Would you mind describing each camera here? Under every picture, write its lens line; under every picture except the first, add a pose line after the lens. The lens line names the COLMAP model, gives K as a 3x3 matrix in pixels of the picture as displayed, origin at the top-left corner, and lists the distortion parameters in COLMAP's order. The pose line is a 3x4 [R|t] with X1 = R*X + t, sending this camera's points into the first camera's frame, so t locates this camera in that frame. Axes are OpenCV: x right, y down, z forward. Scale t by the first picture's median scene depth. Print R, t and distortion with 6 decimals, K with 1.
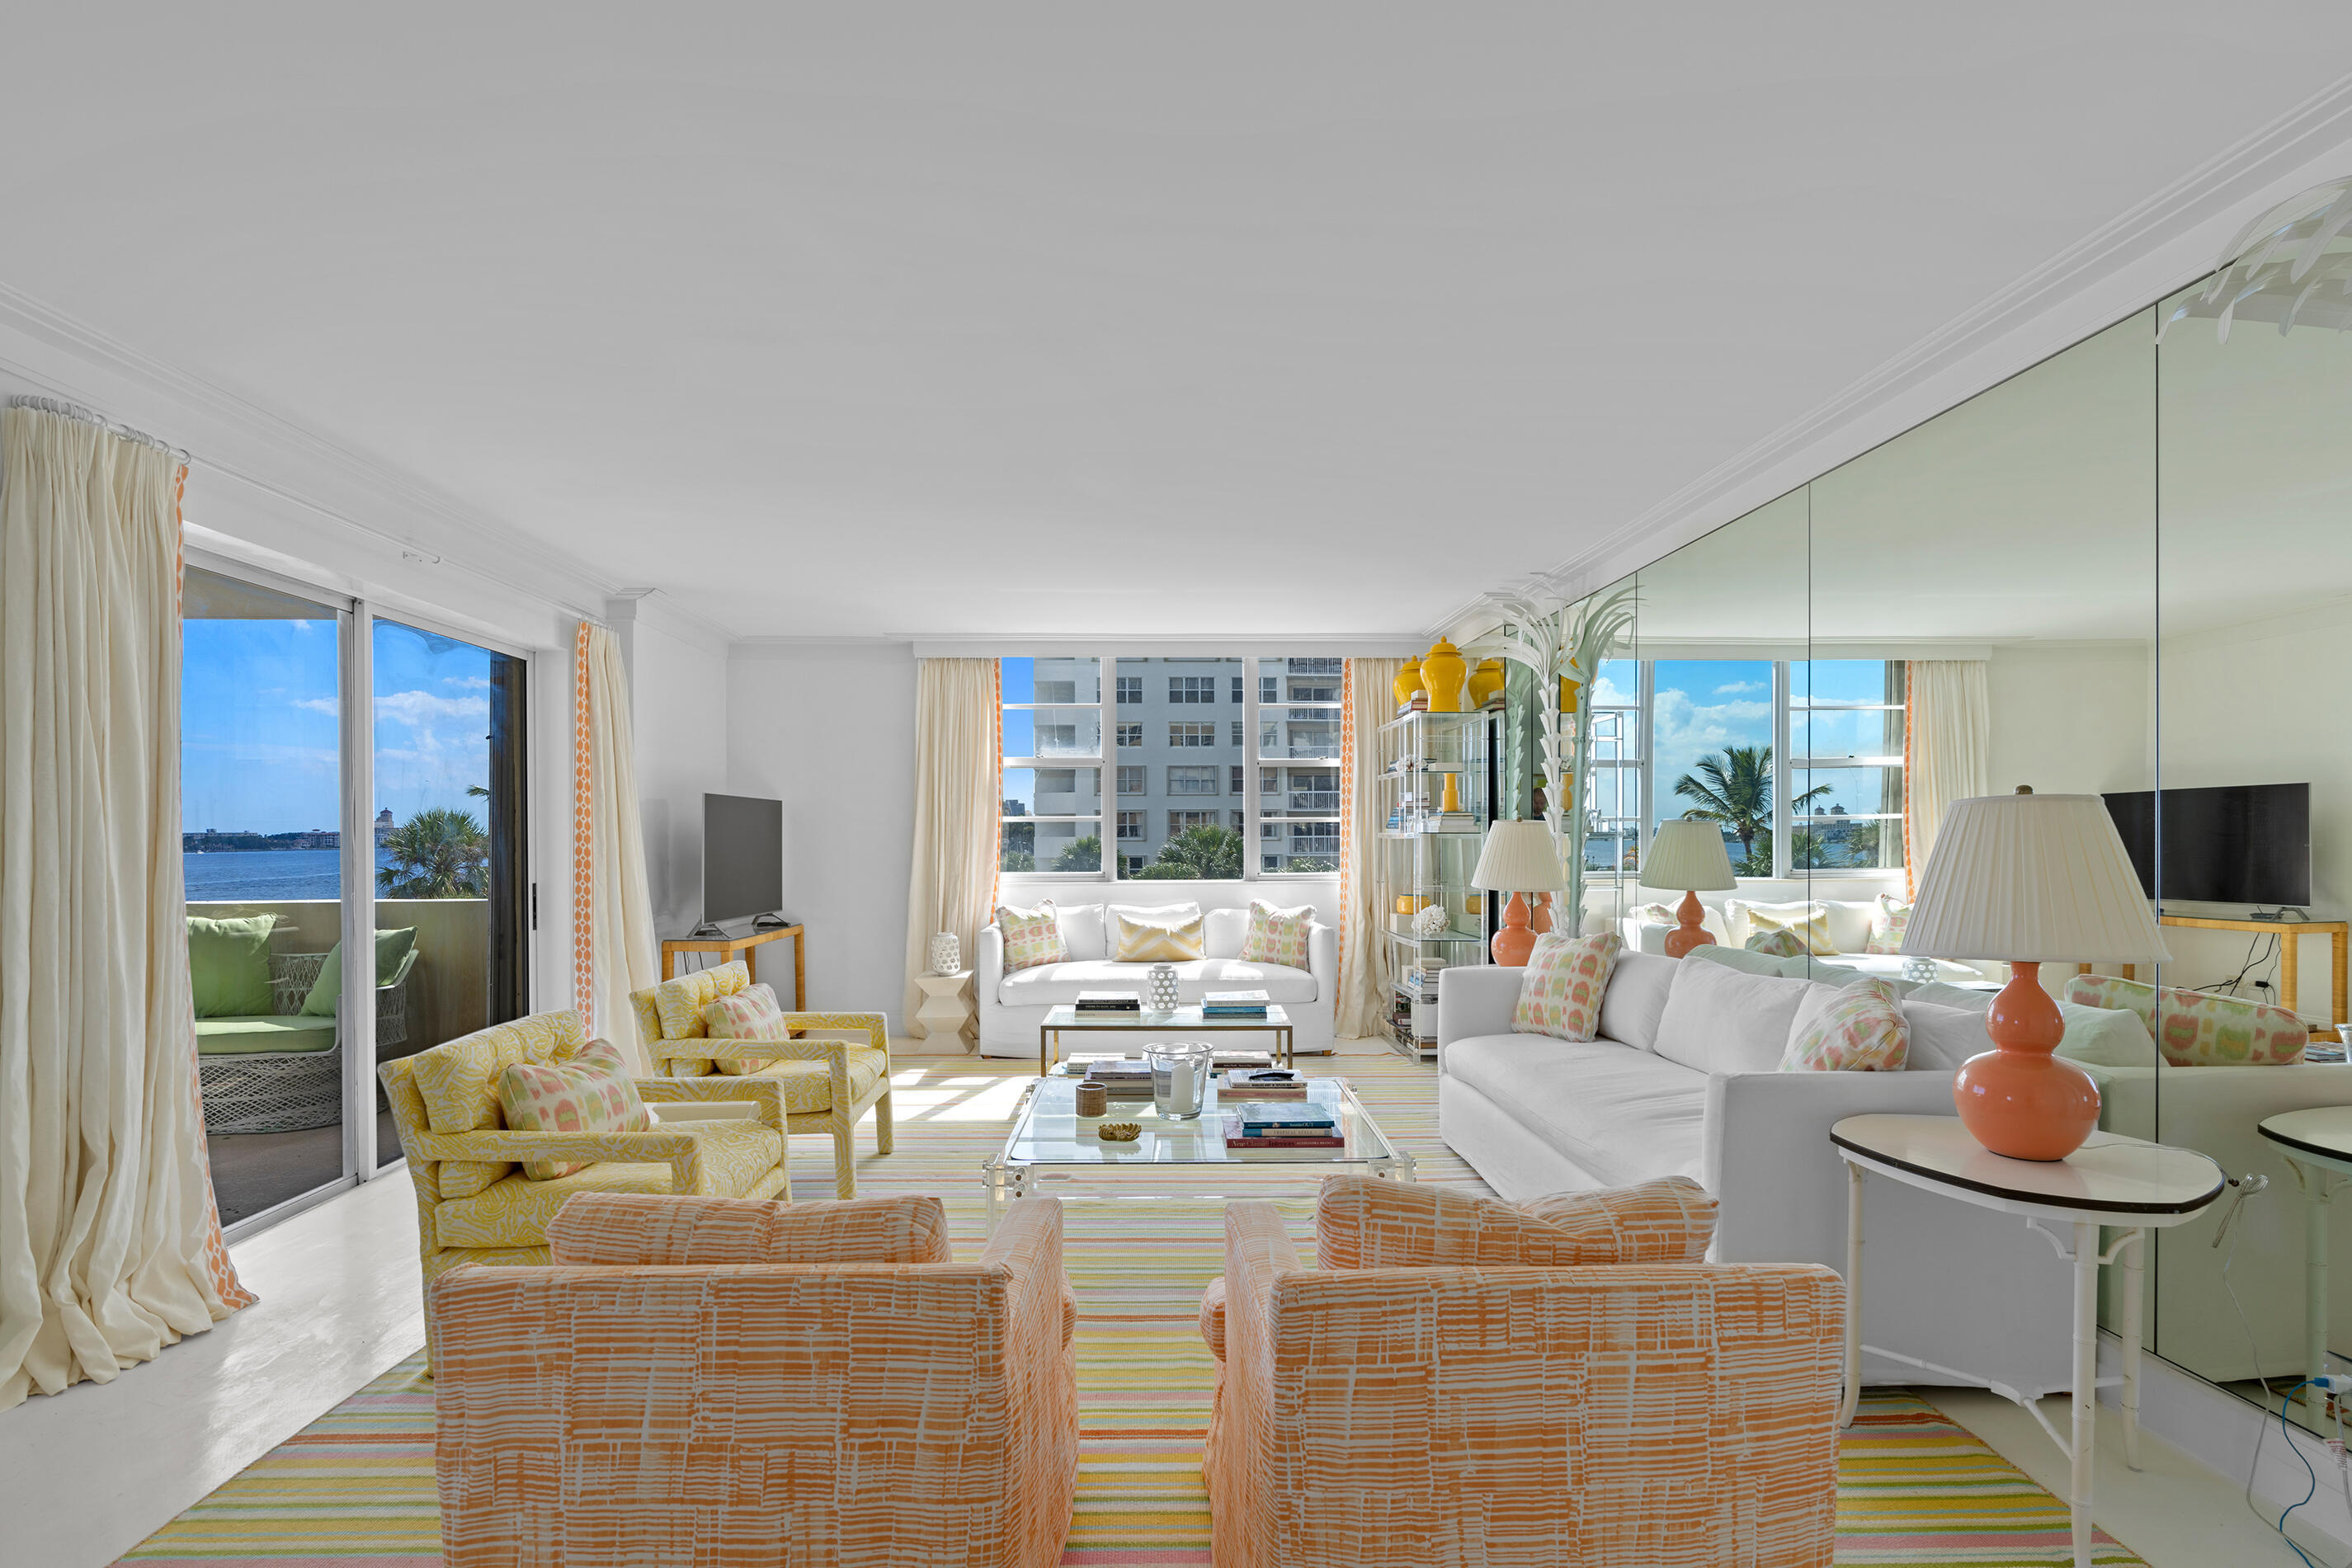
lens RADIAL K [[1142.0, 0, 1168.0], [0, 1142.0, 838.4], [0, 0, 1]] dist [-0.007115, 0.001052]
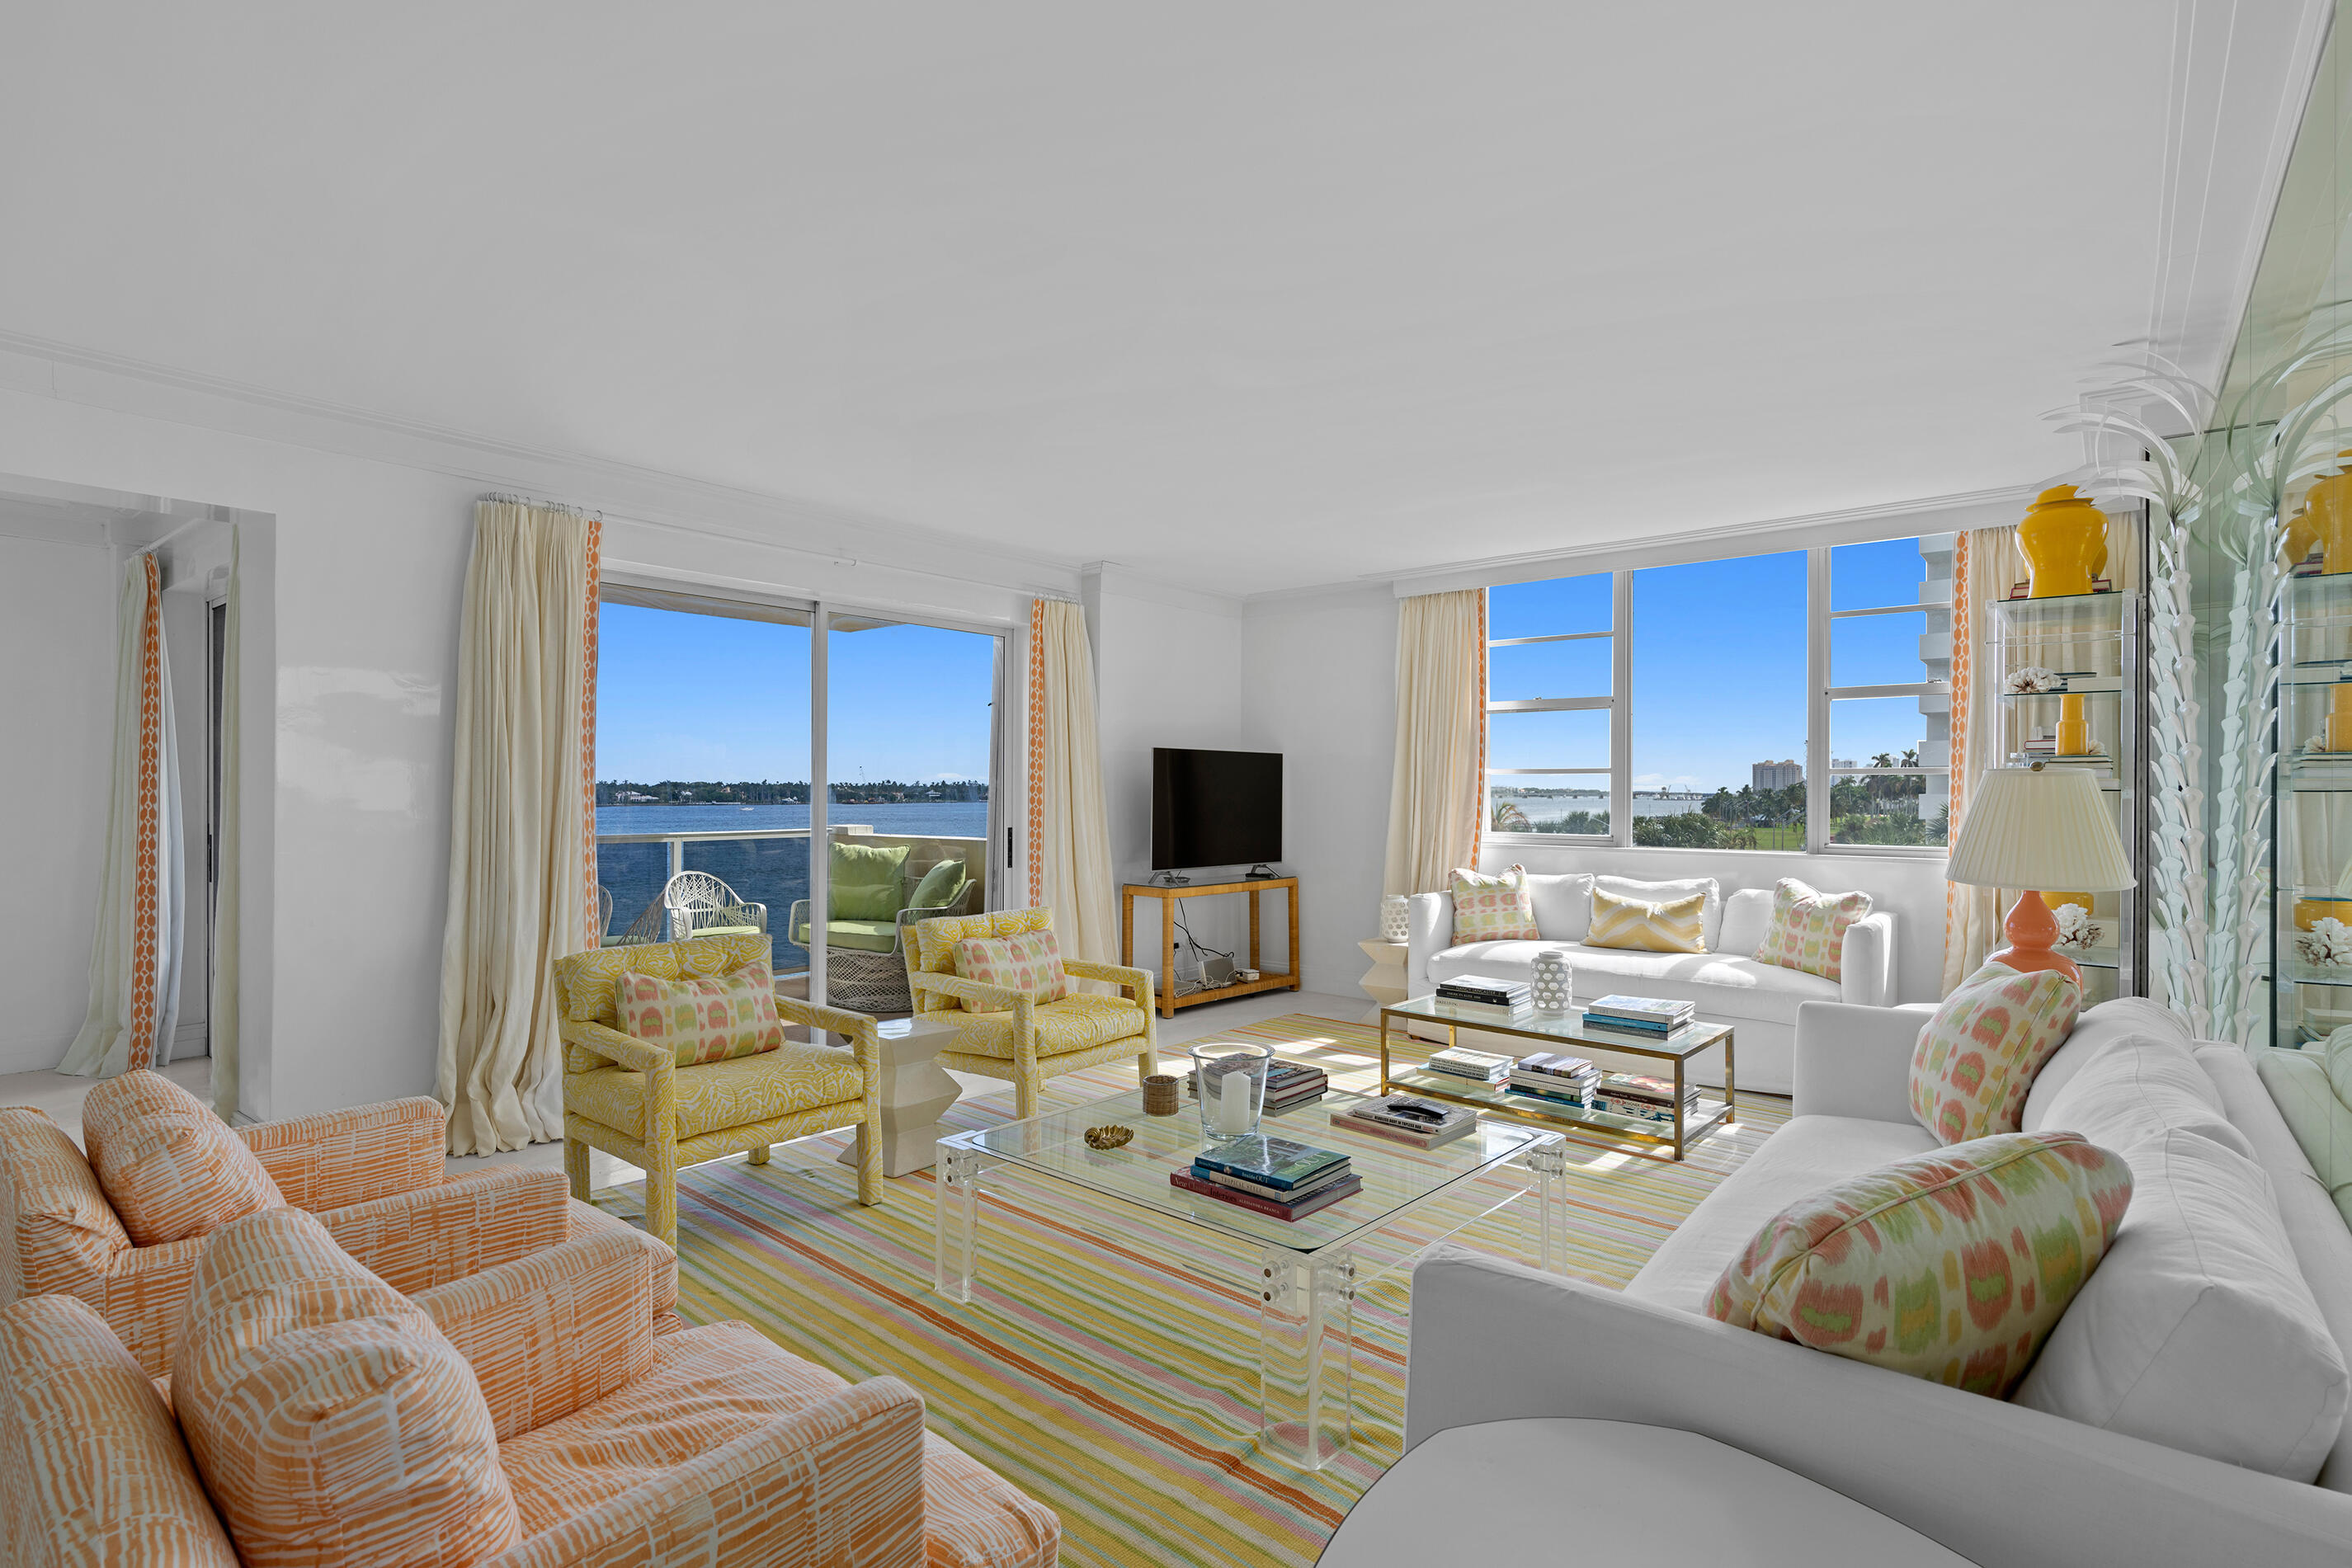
lens RADIAL K [[1142.0, 0, 1185.2], [0, 1142.0, 788.5], [0, 0, 1]] dist [-0.007115, 0.001052]
pose [[0.742760, 0.005749, -0.669533, 0.339293], [-0.007387, 0.999973, 0.000392, -0.002281], [0.669517, 0.004655, 0.742782, 0.240498]]
